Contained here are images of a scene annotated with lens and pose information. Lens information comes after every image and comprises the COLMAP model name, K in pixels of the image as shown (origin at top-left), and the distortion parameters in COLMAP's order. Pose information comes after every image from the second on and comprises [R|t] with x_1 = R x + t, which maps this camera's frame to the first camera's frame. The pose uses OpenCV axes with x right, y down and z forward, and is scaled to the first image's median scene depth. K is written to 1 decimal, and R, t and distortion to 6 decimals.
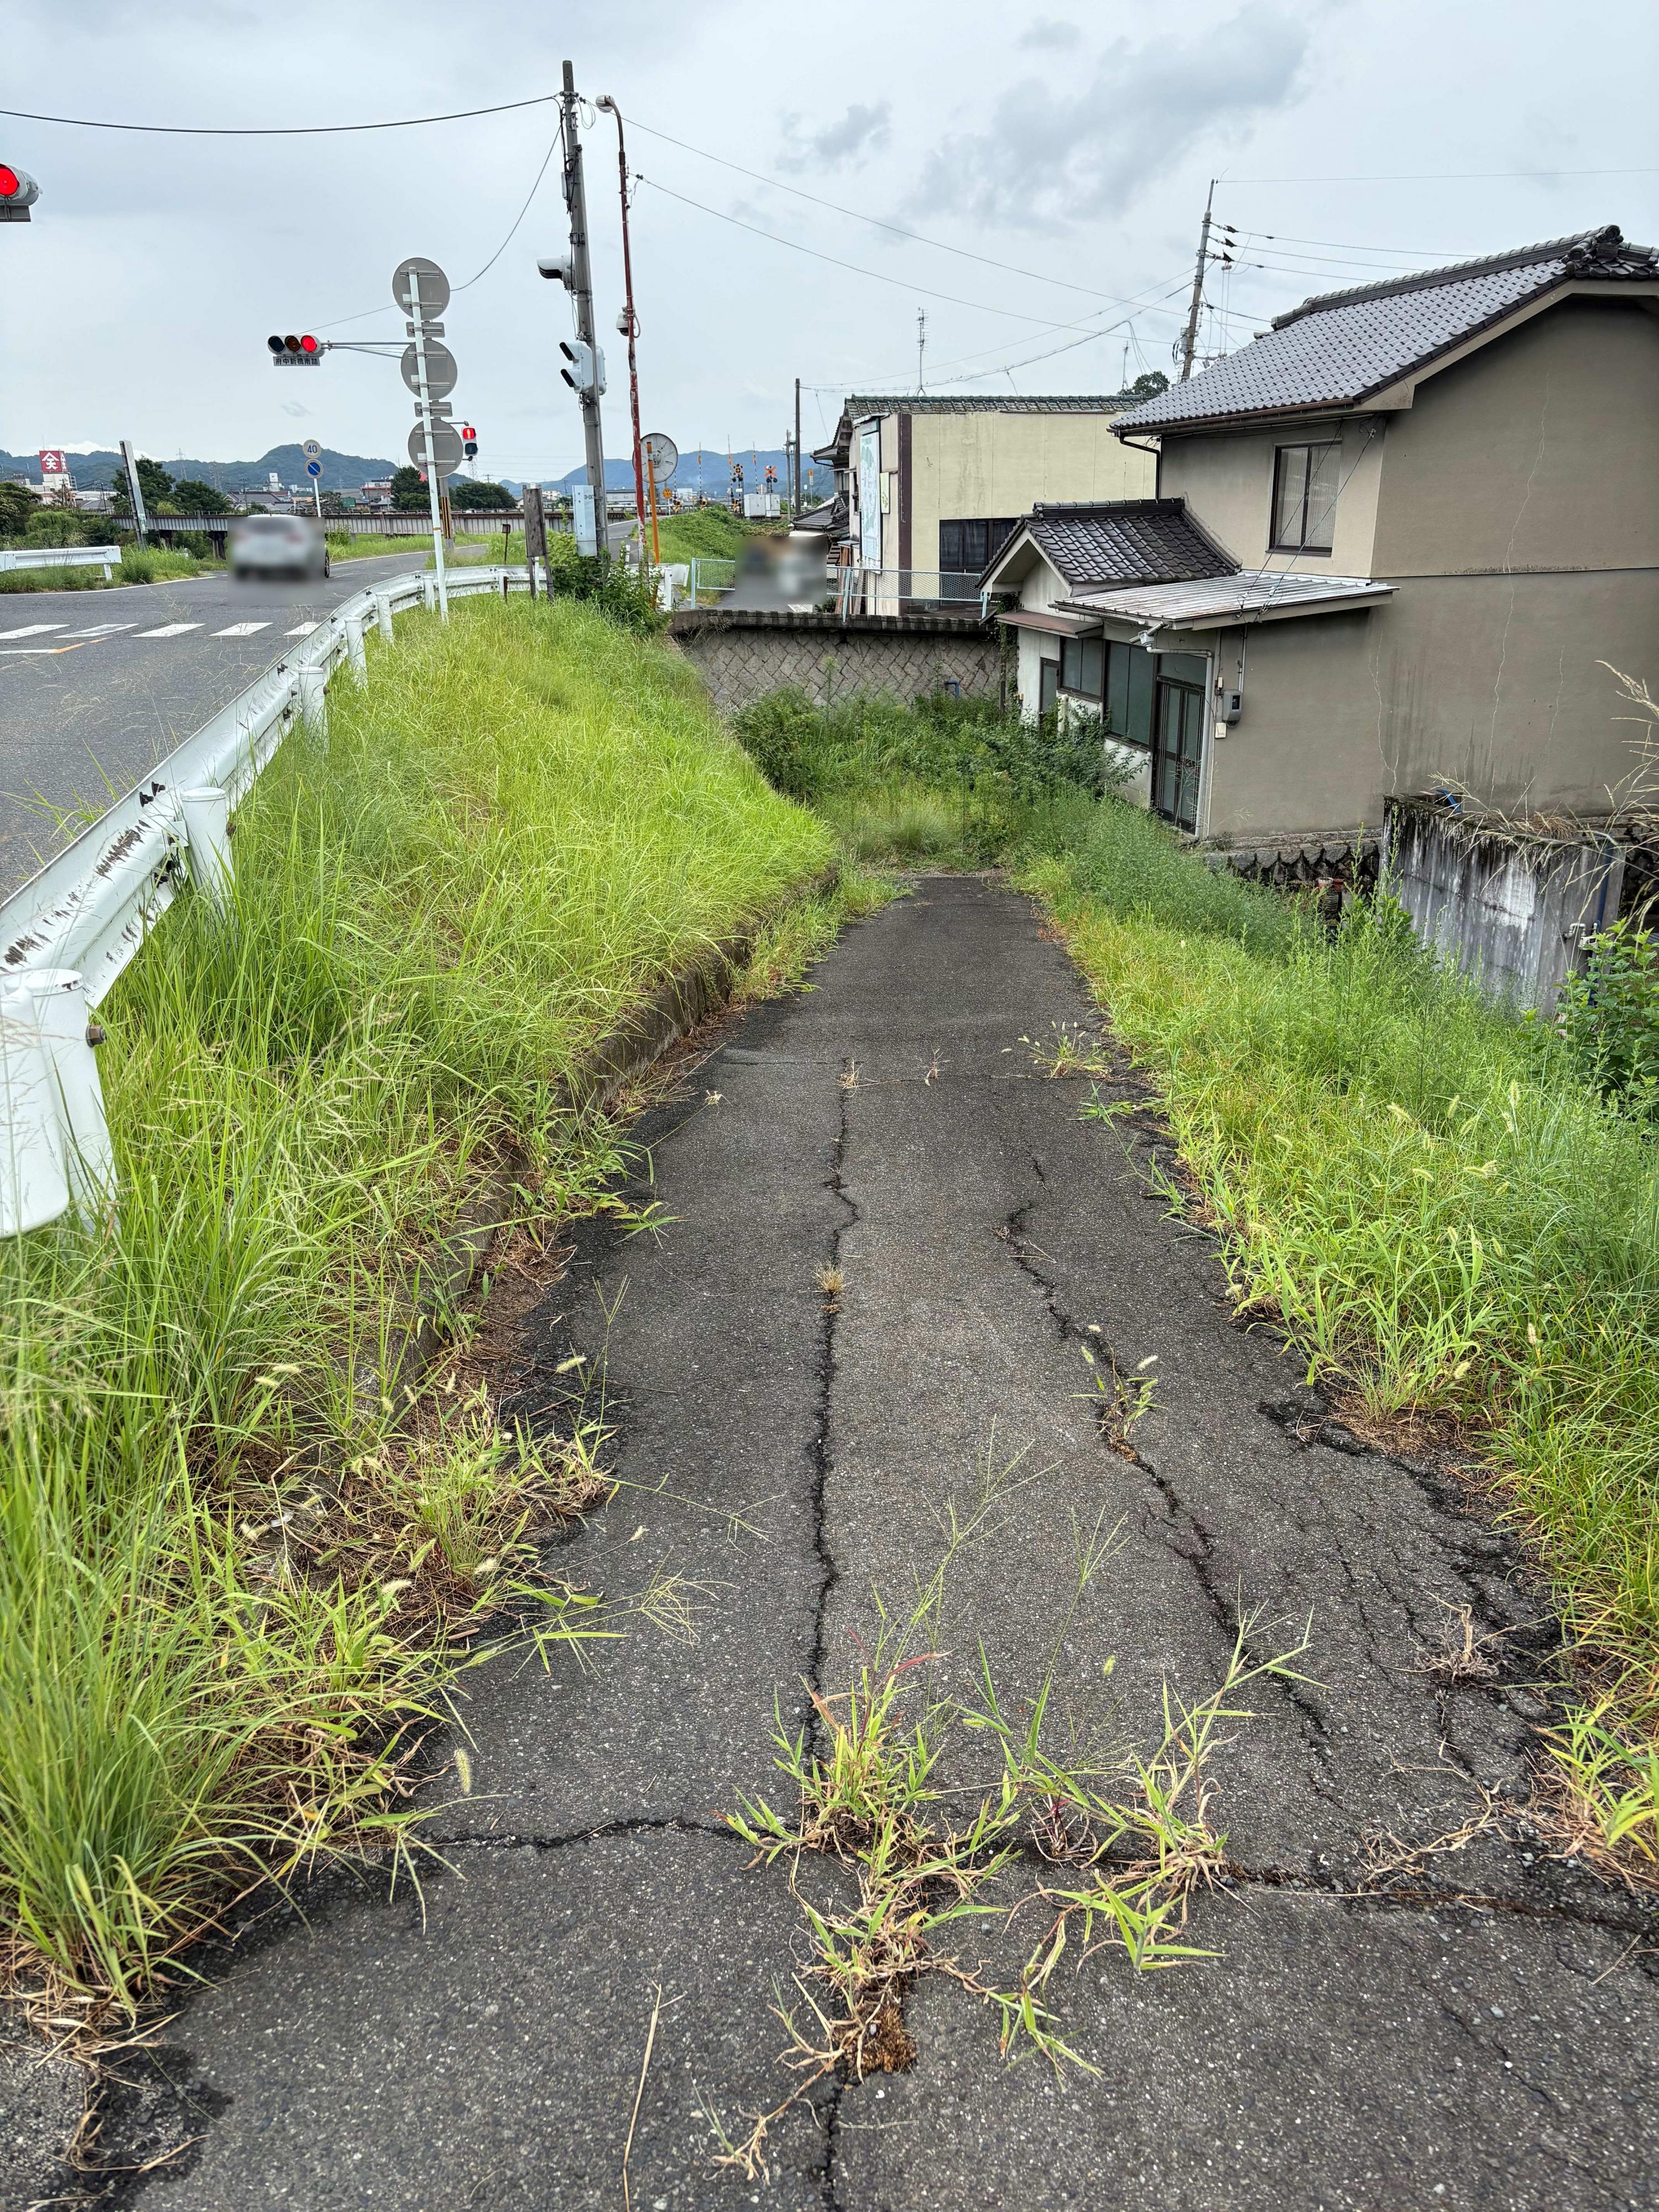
lens RADIAL K [[1665.4, 0, 829.5], [0, 1665.4, 1106.0], [0, 0, 1]] dist [0.025564, -0.008343]
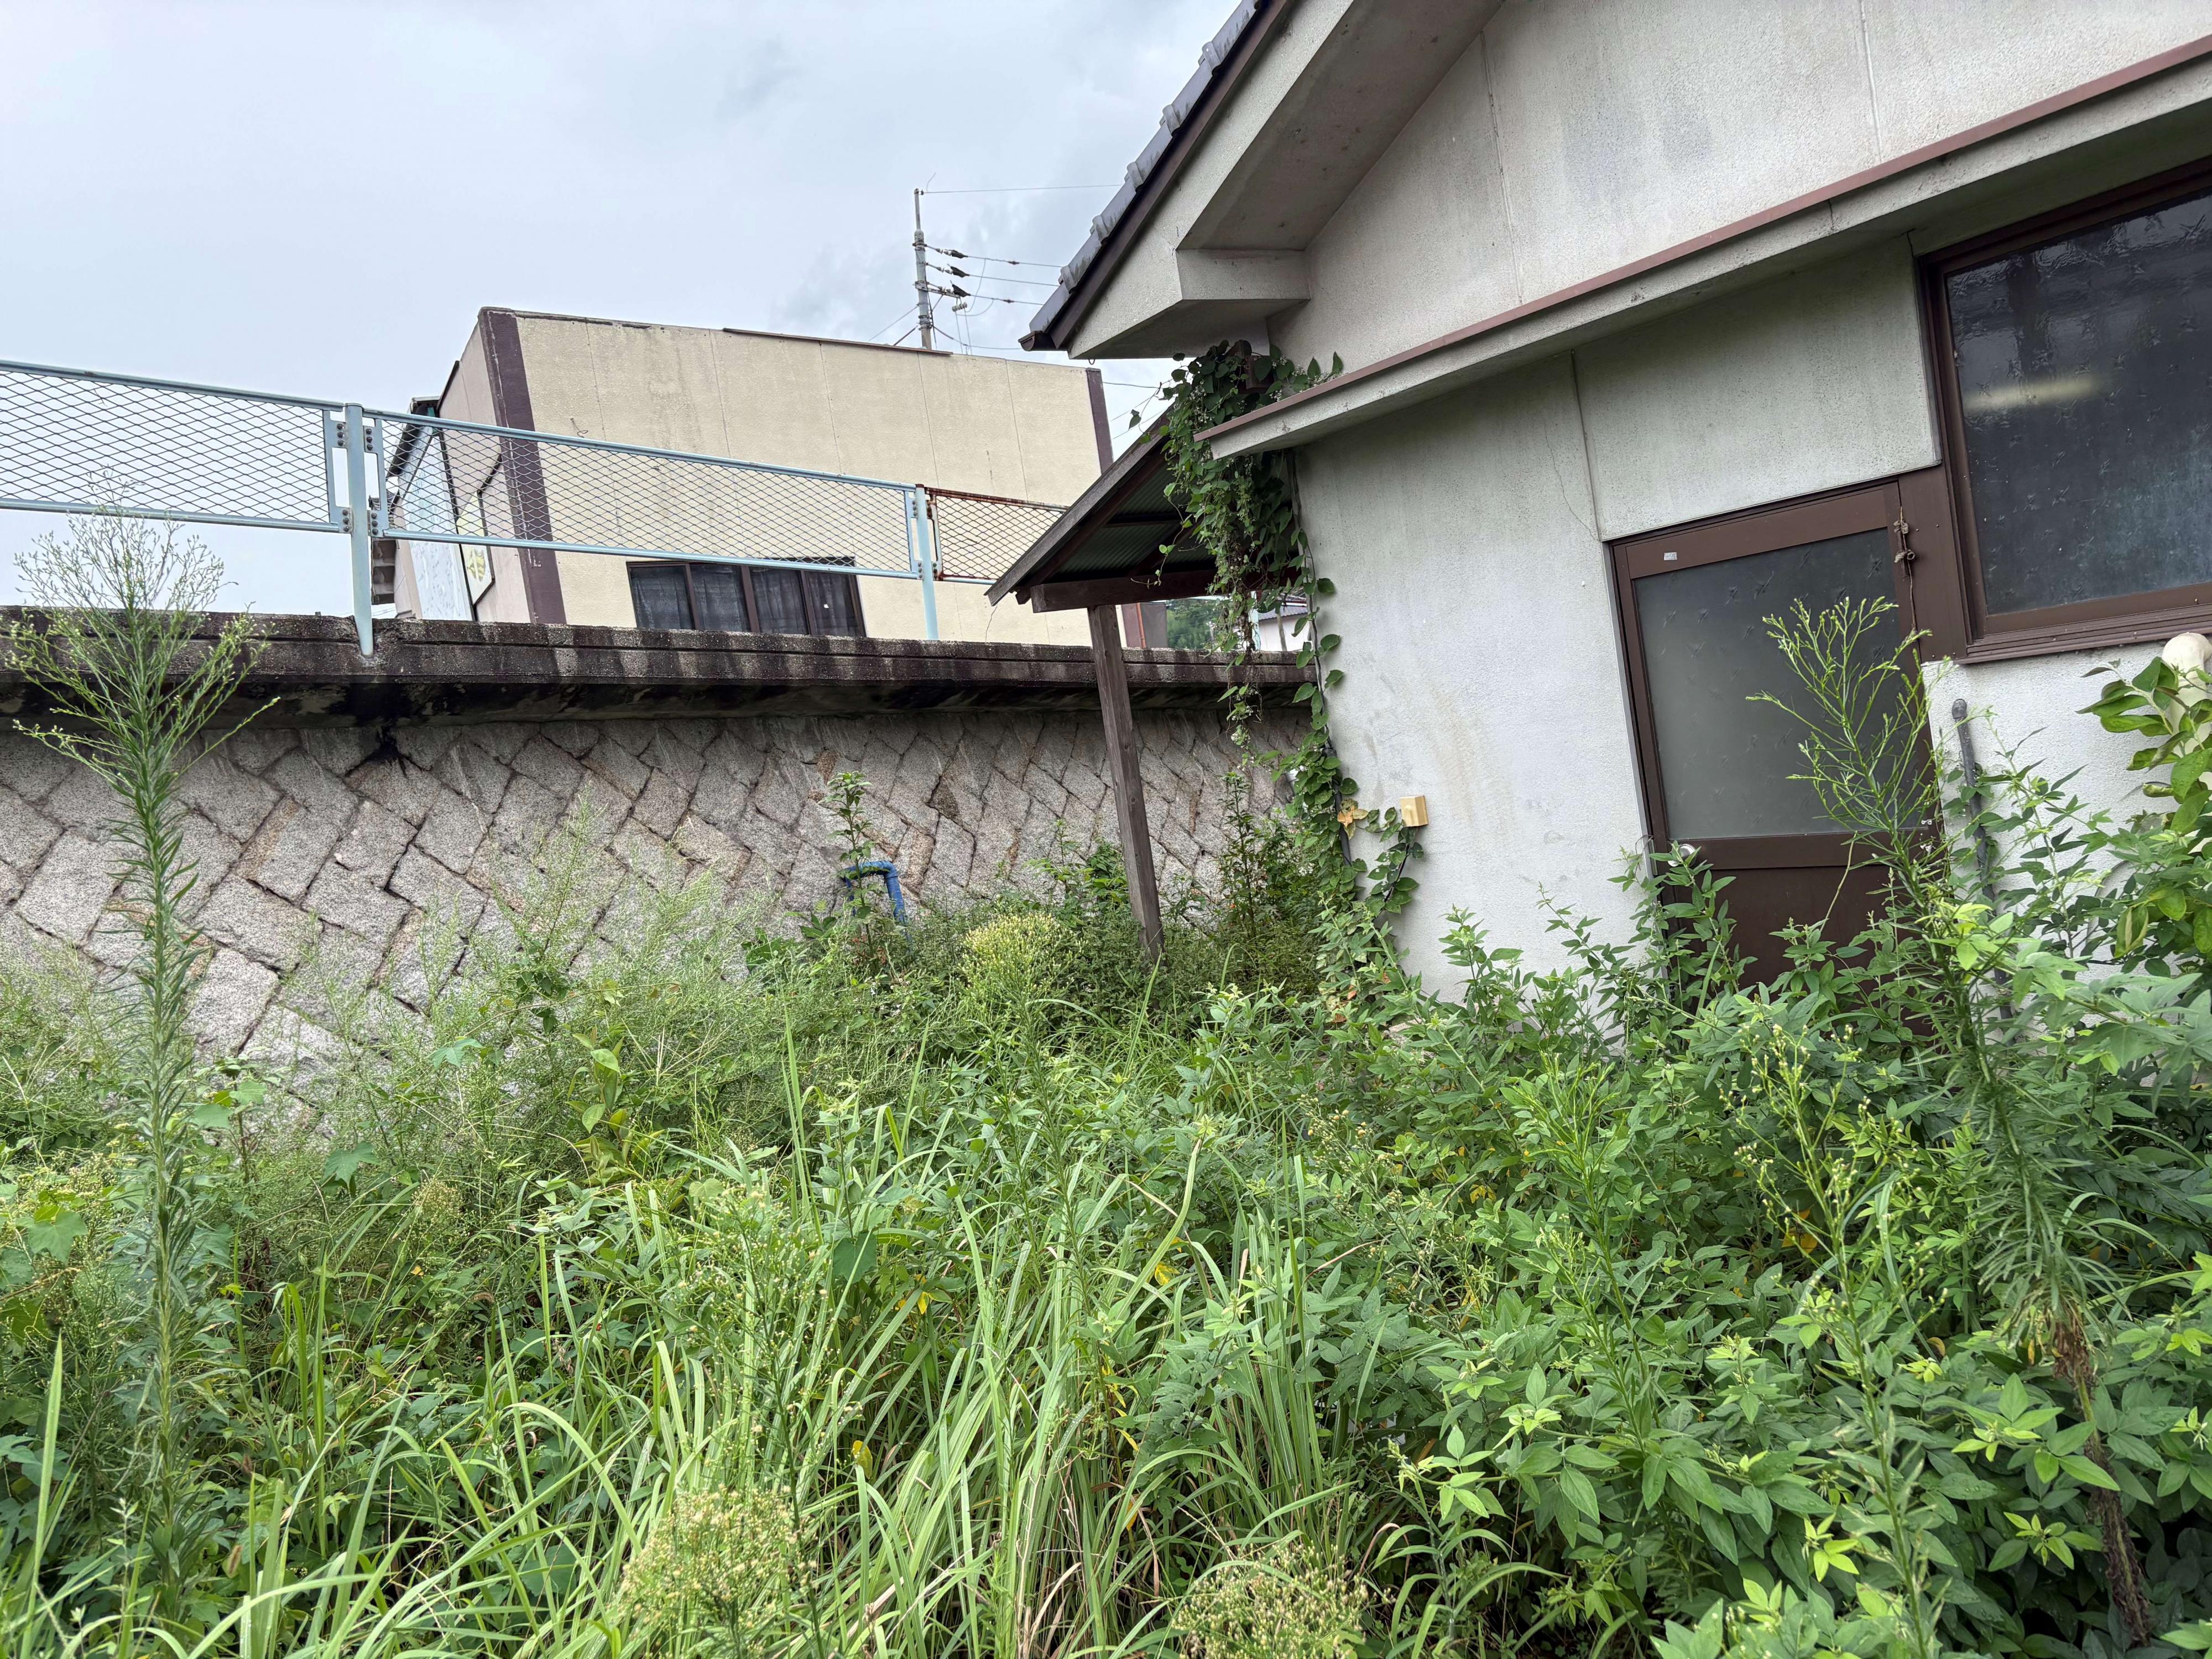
lens RADIAL K [[1655.2, 0, 1106.0], [0, 1655.2, 829.5], [0, 0, 1]] dist [0.009039, 0.002002]
pose [[0.913735, -0.143516, 0.380120, 0.012905], [0.256787, 0.928993, -0.266520, -0.222261], [-0.314879, 0.341139, 0.885706, 0.925825]]
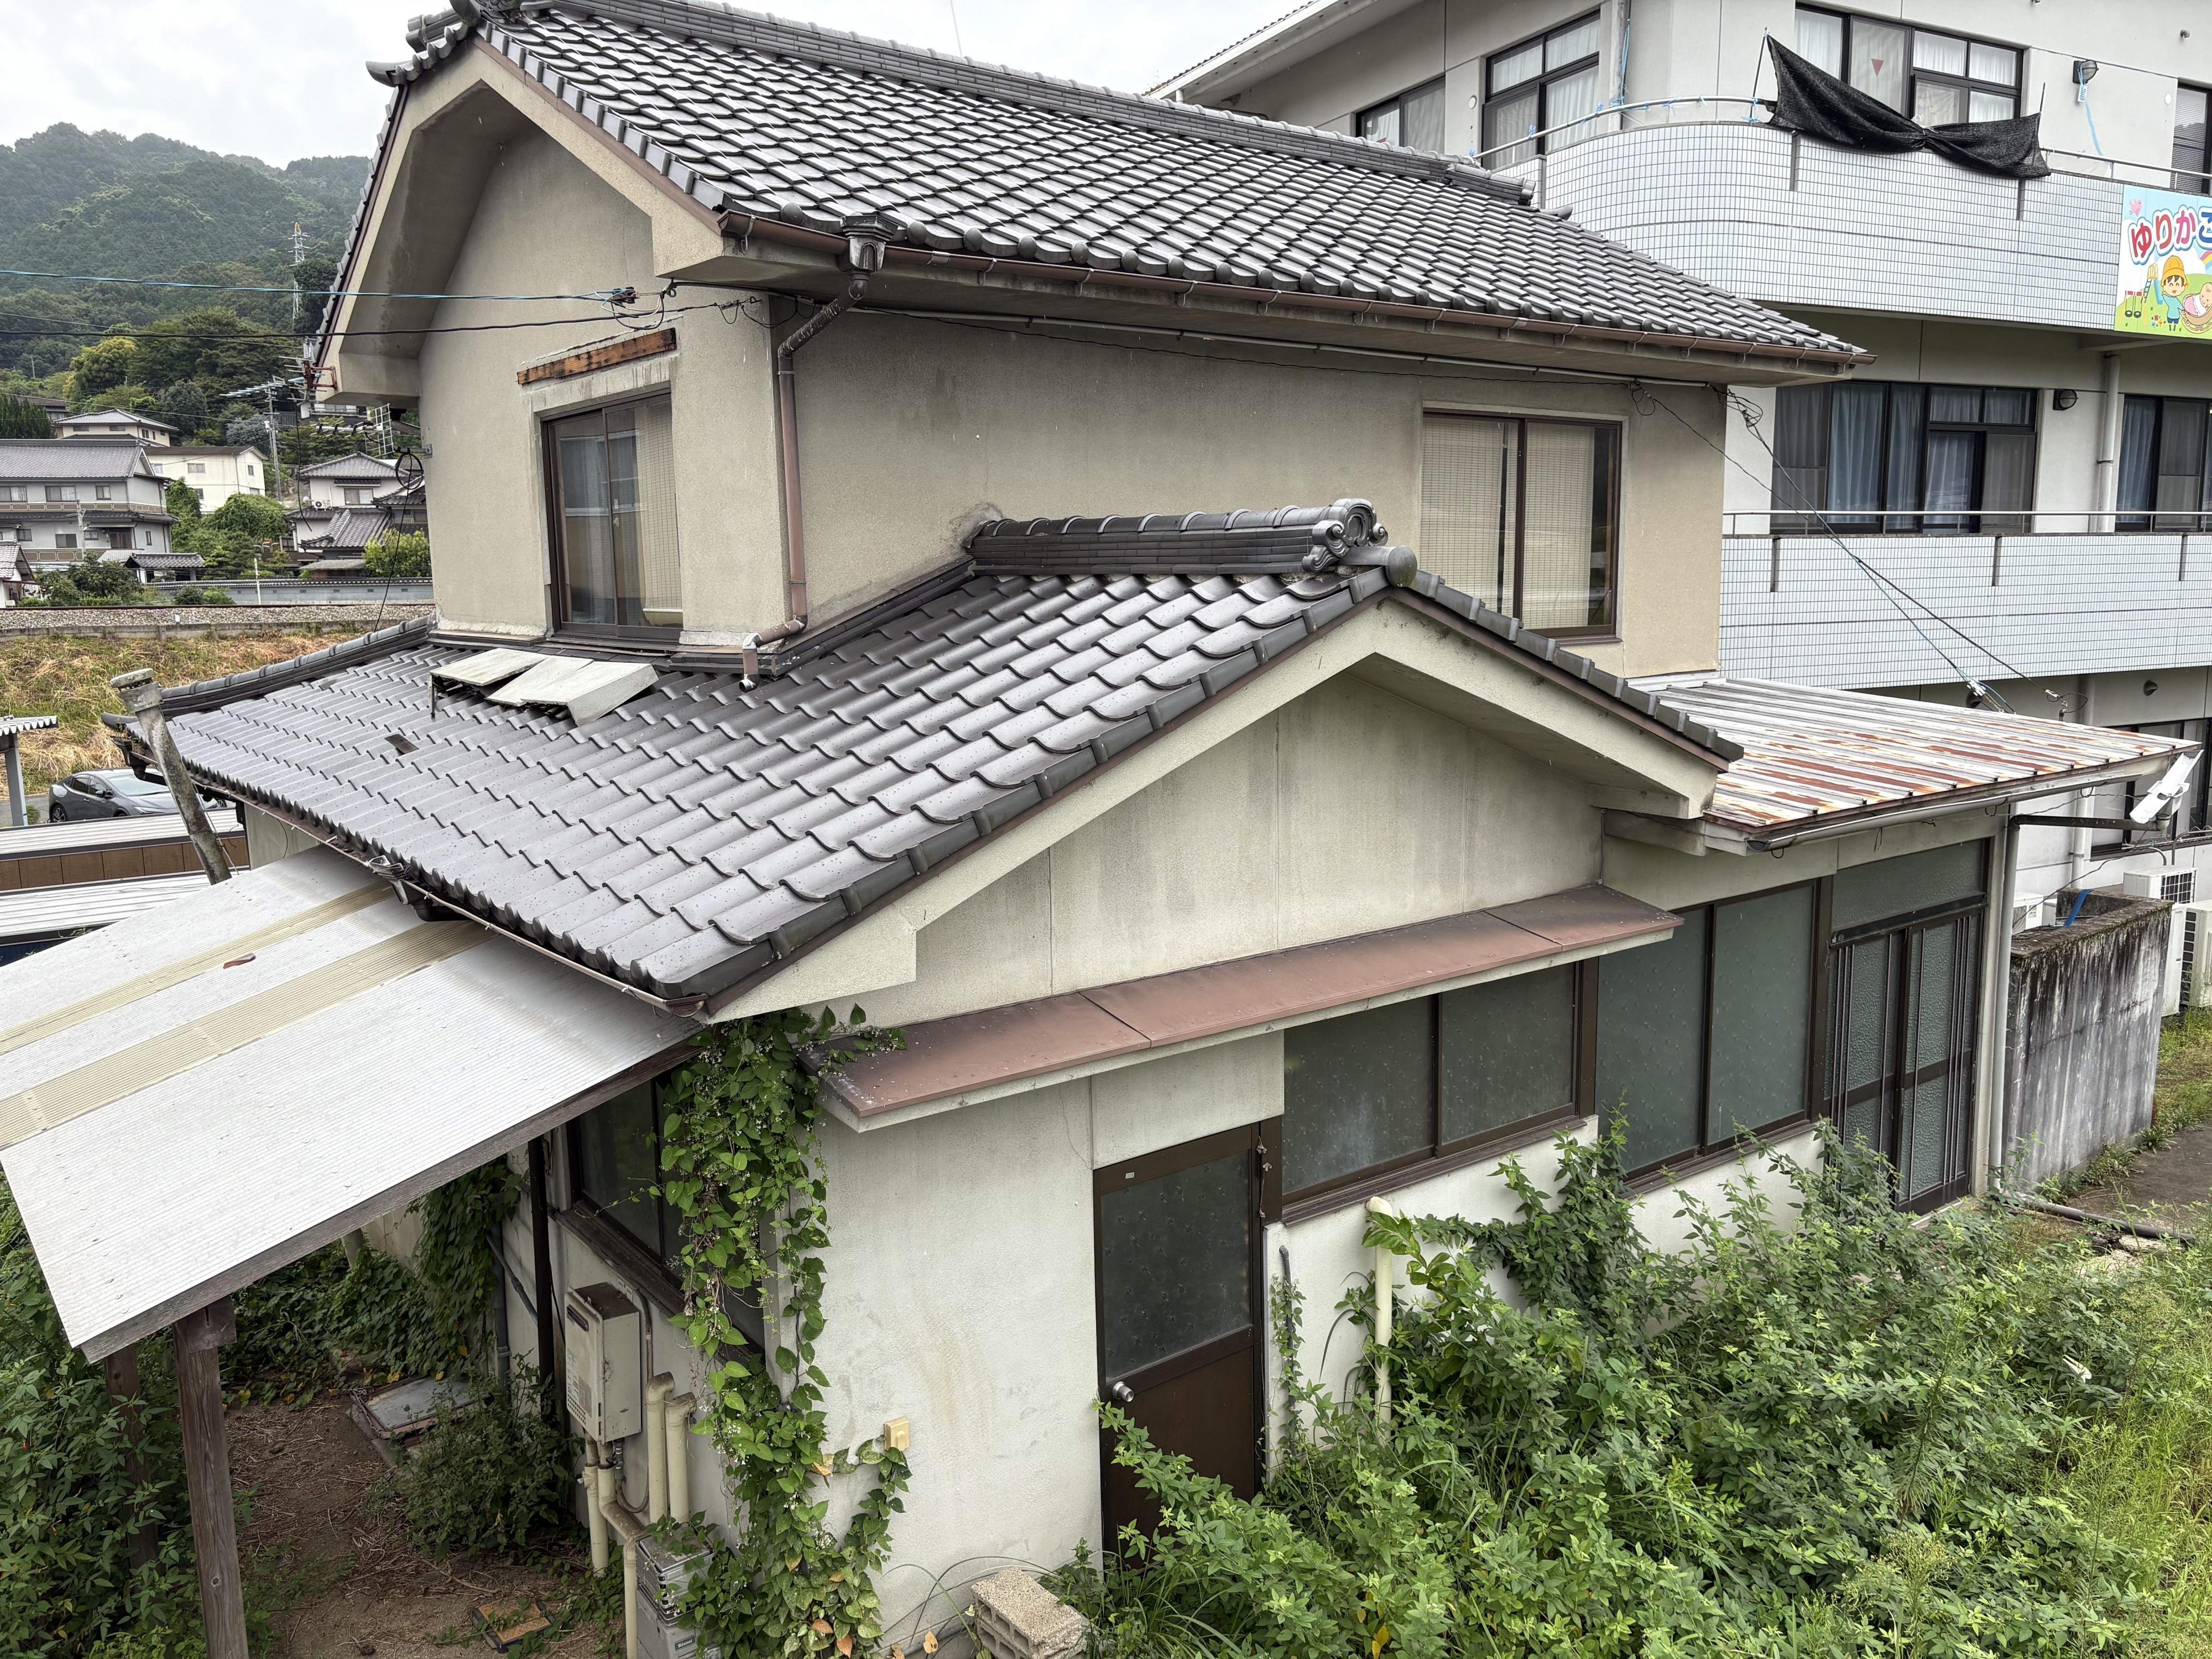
lens RADIAL K [[1665.4, 0, 1106.0], [0, 1665.4, 829.5], [0, 0, 1]] dist [0.025564, -0.008343]
pose [[-0.449946, -0.107274, 0.886590, -0.068232], [0.325471, 0.904784, 0.274652, -0.390423], [-0.831635, 0.412138, -0.372189, 1.120756]]
